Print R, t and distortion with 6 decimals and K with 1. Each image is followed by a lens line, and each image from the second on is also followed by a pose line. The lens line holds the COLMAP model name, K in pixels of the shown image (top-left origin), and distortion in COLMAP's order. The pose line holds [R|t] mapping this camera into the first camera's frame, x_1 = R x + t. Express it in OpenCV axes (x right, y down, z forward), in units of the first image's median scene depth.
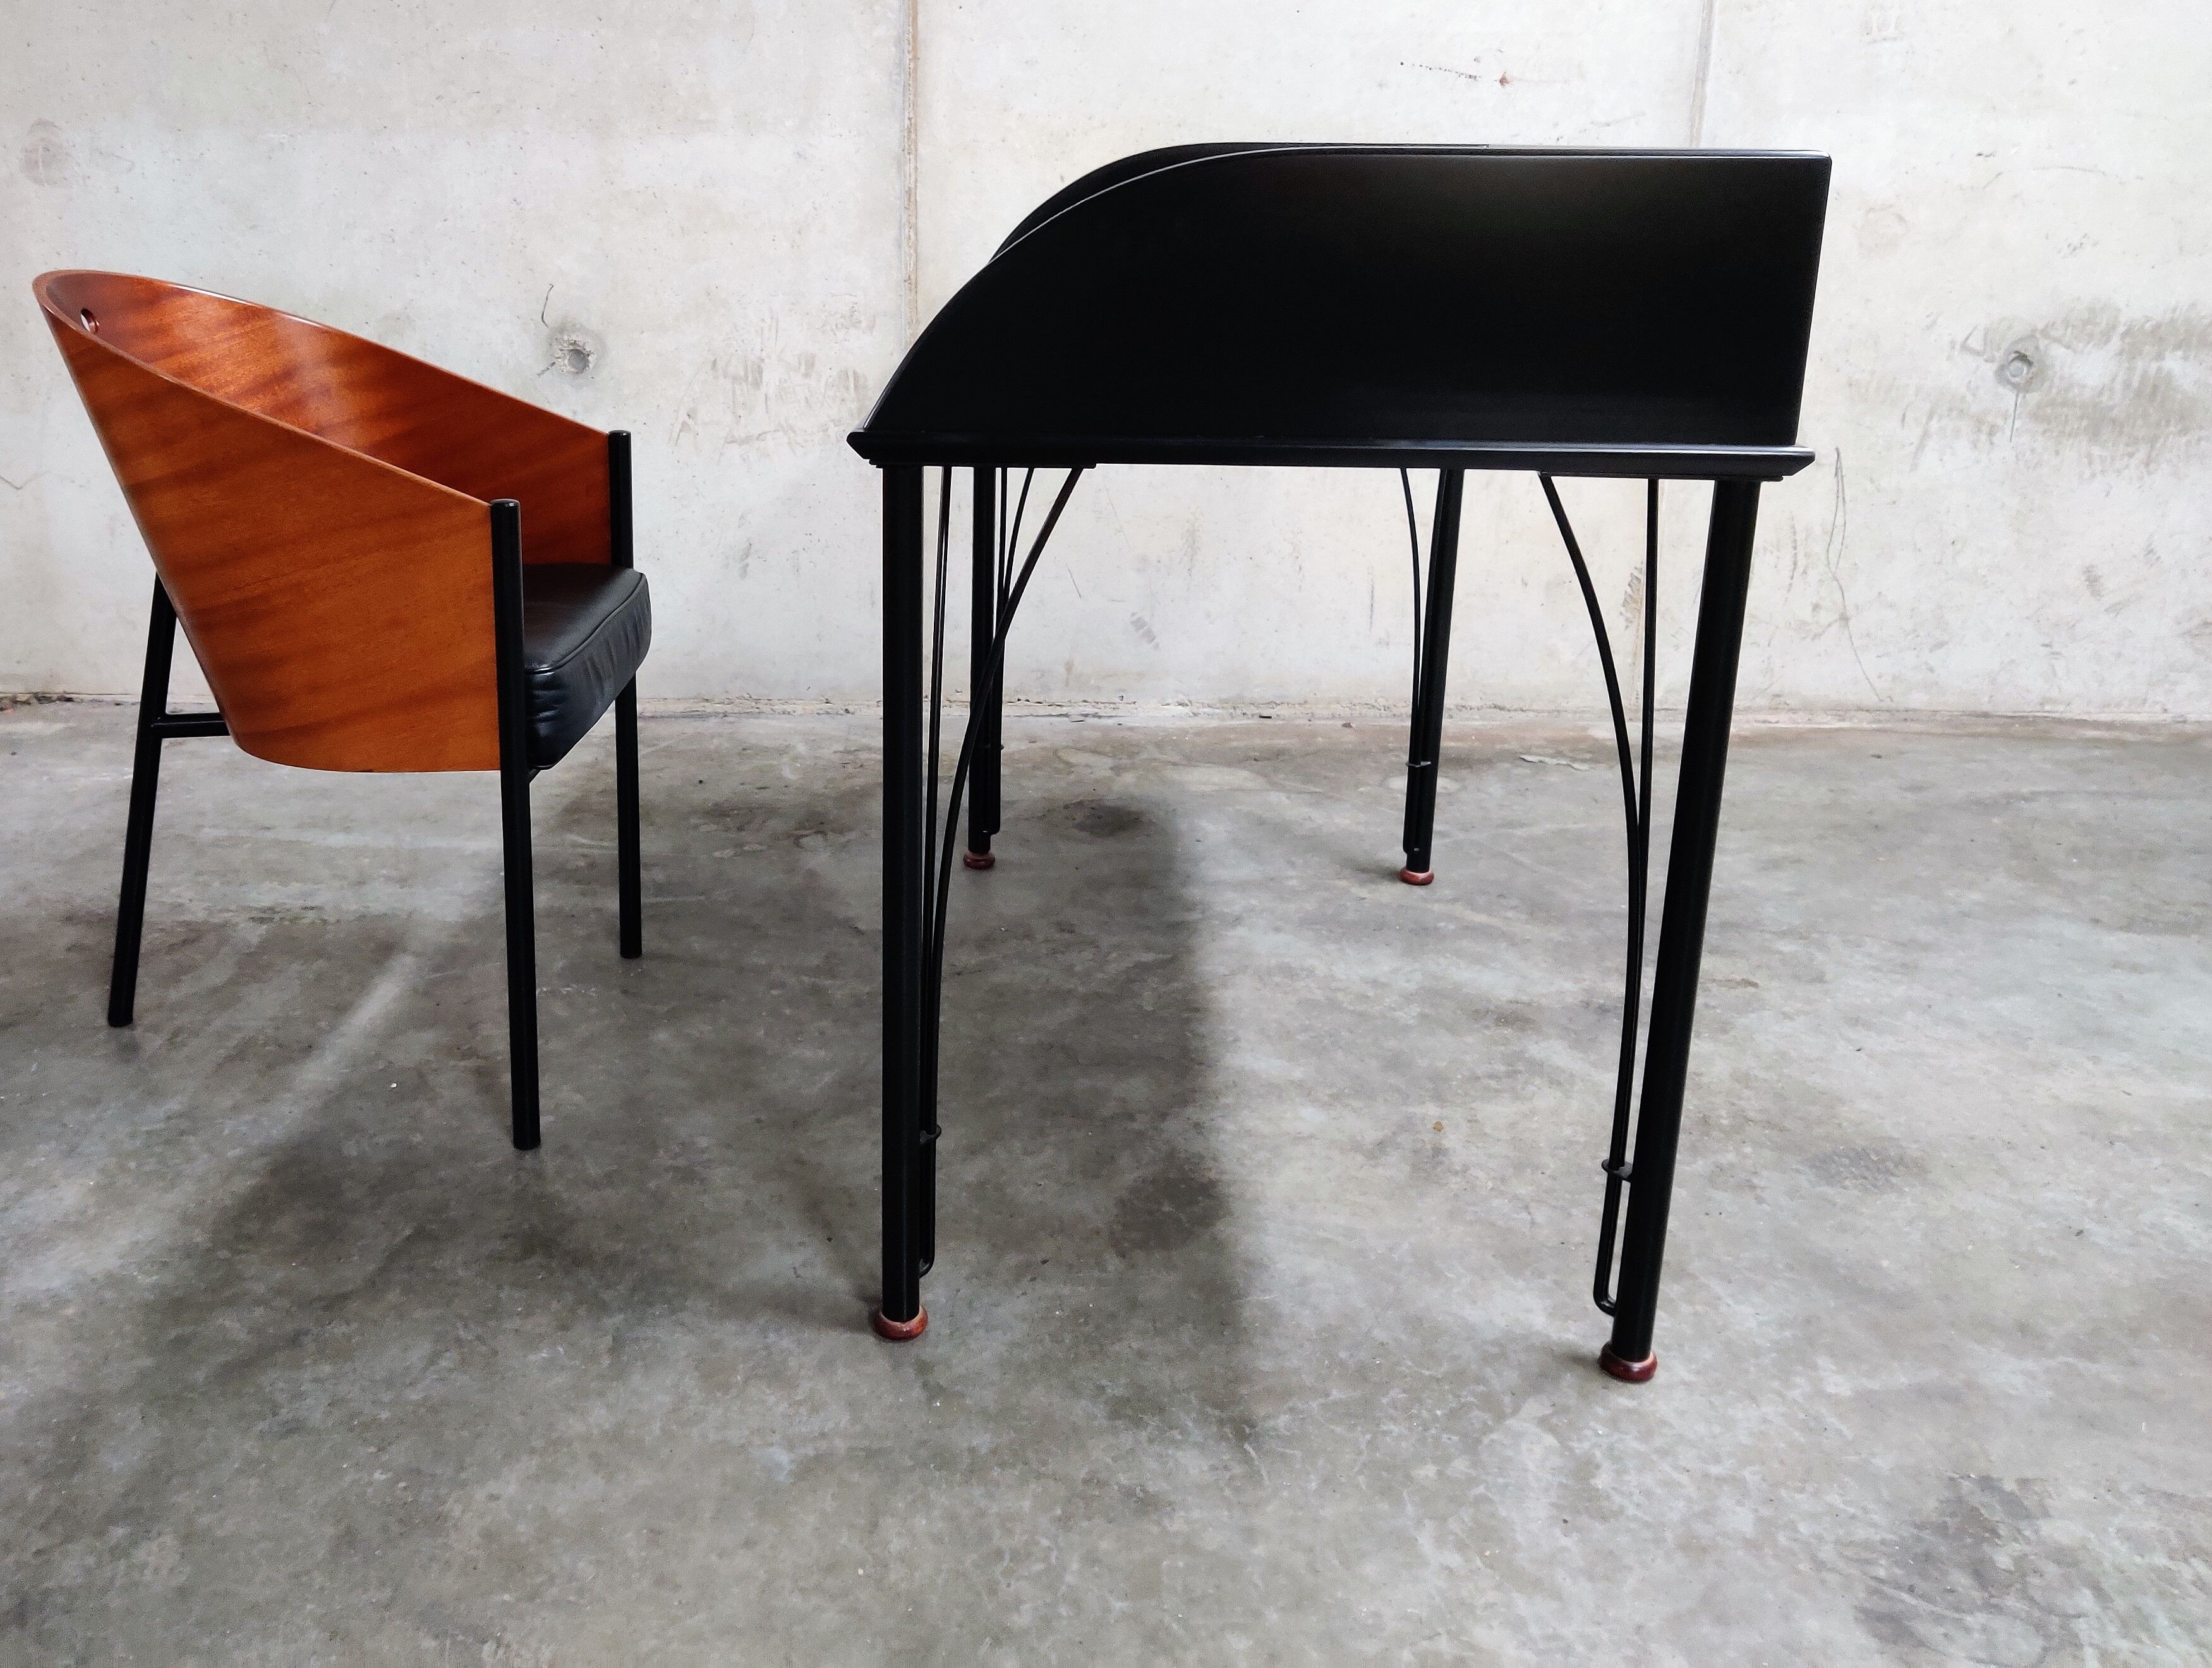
lens RADIAL K [[1887.1, 0, 945.7], [0, 1887.1, 701.3], [0, 0, 1]] dist [0.003802, -0.008786]
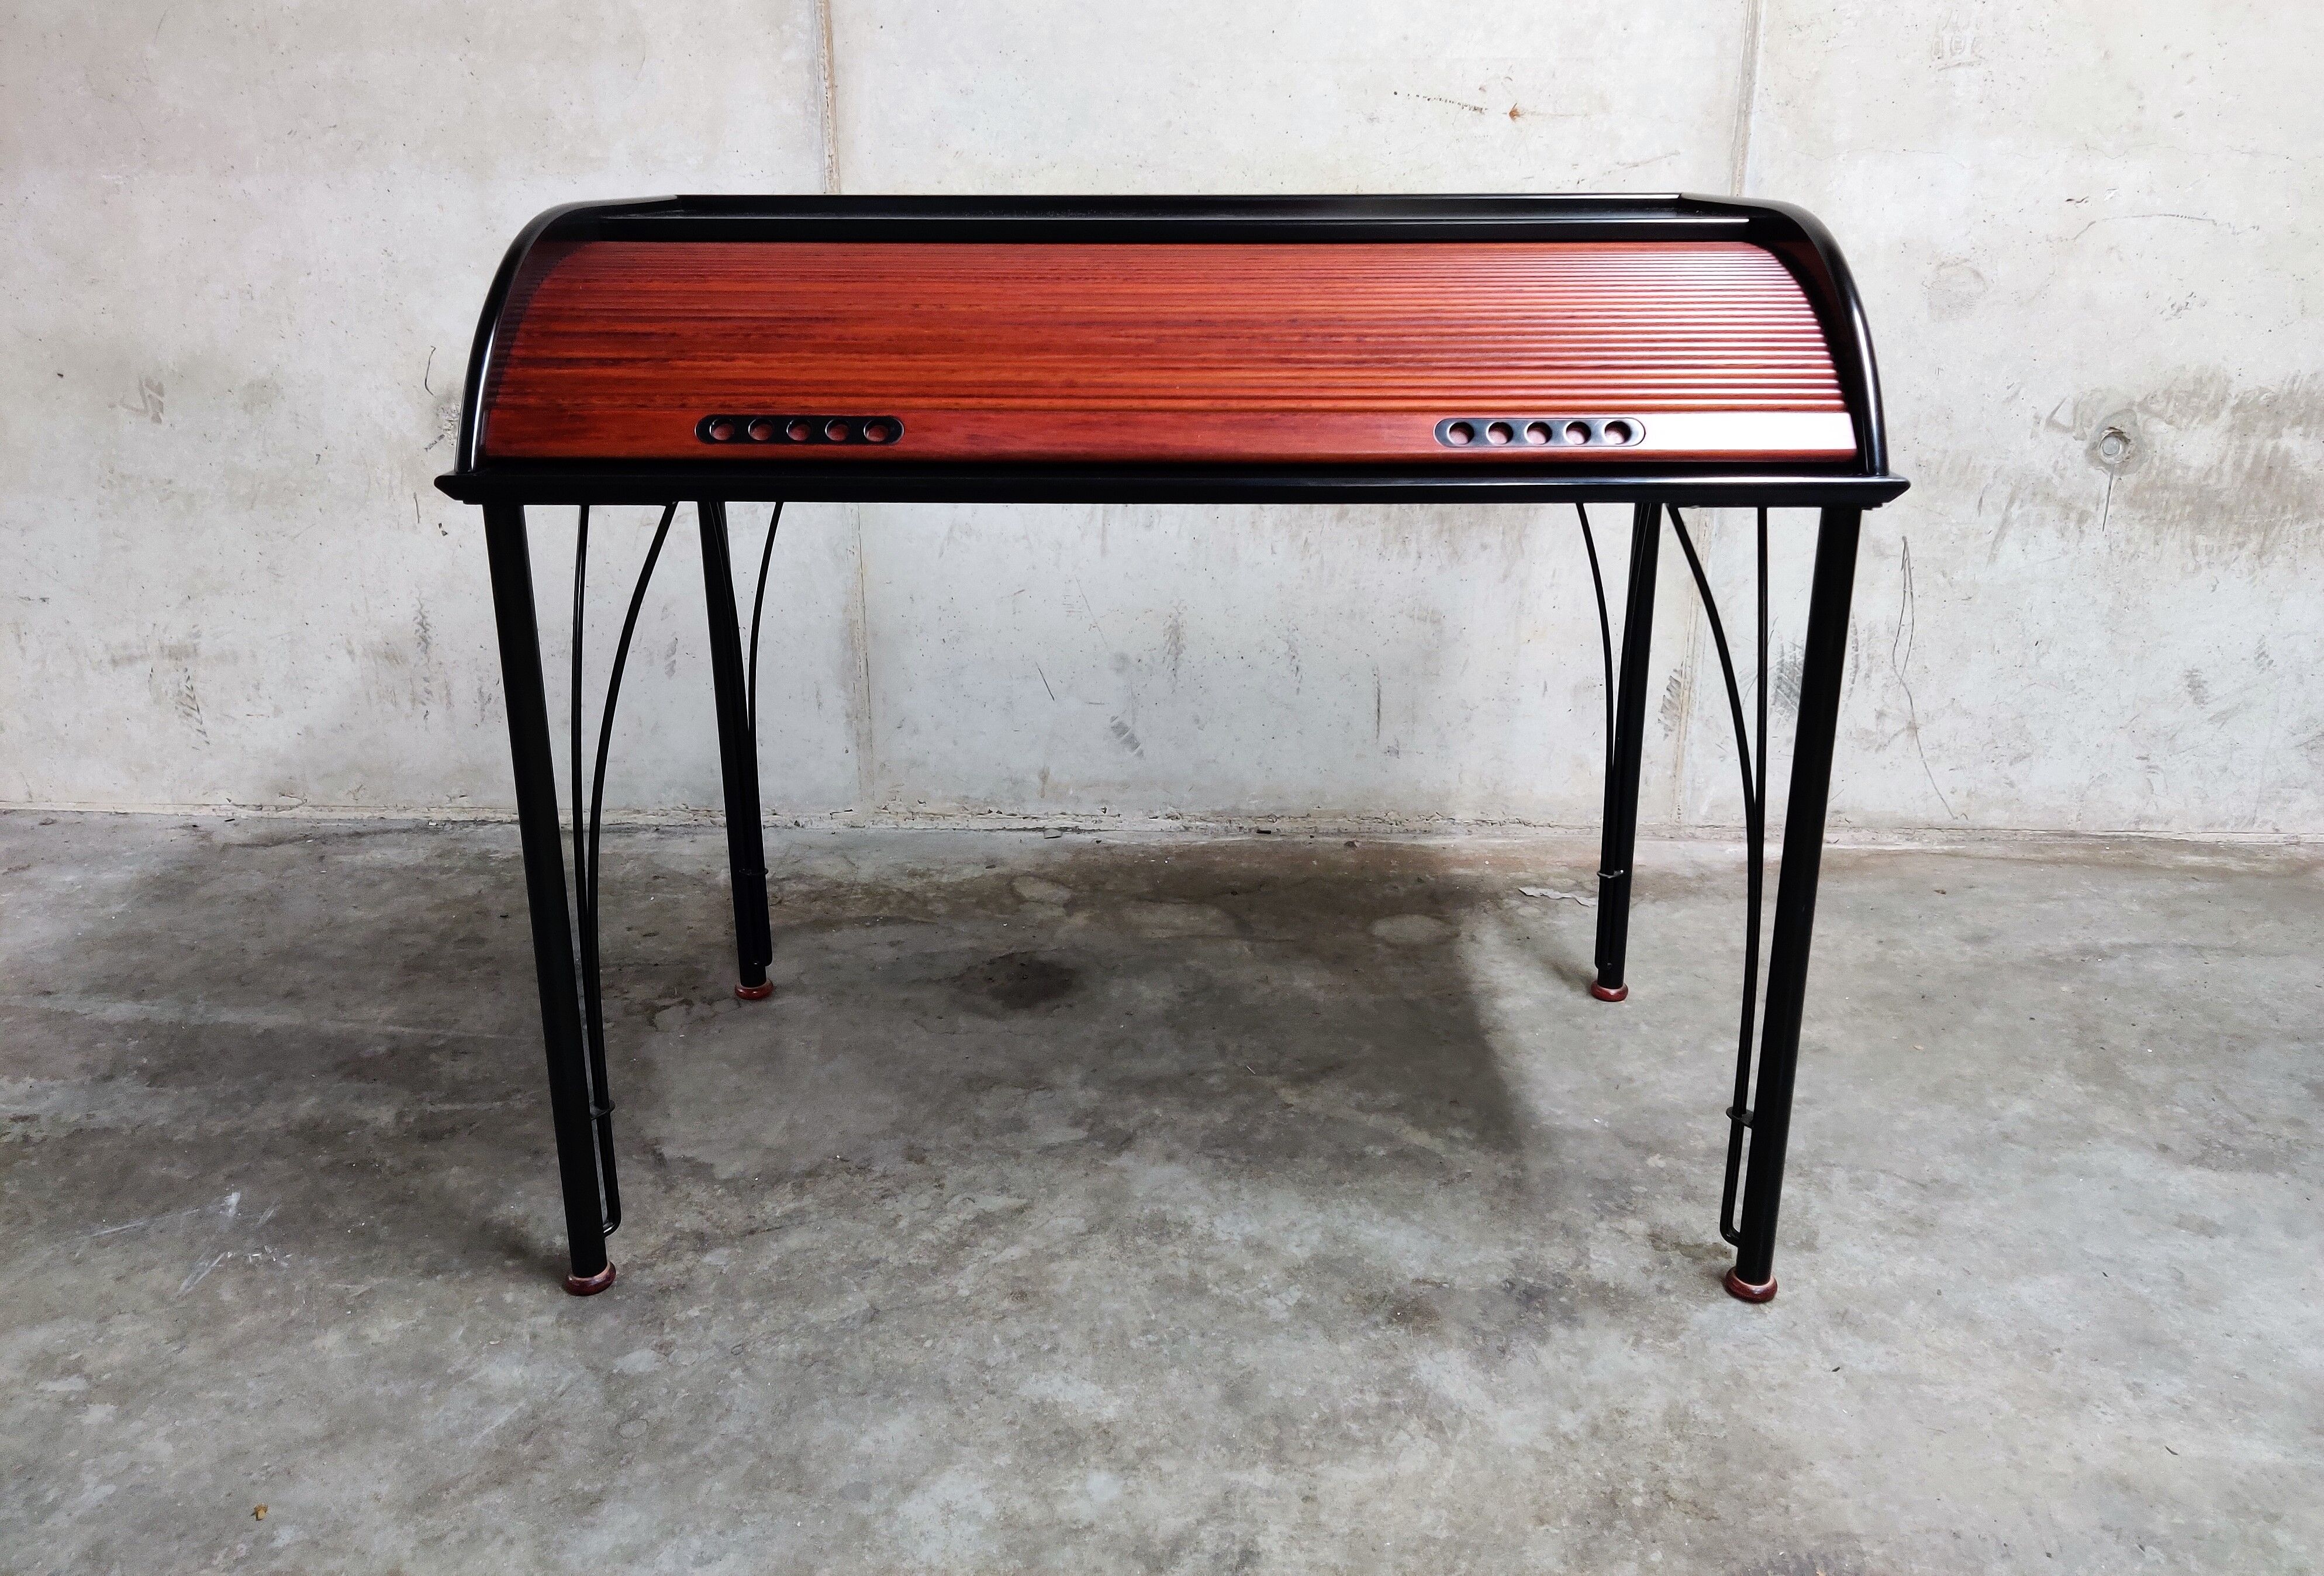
lens RADIAL K [[1743.8, 0, 1178.5], [0, 1743.8, 731.0], [0, 0, 1]] dist [-0.004424, 0.002260]
pose [[0.999956, 0.002970, -0.008906, 0.190354], [-0.002677, 0.999460, 0.032747, -0.092478], [0.008999, -0.032722, 0.999424, 0.248477]]
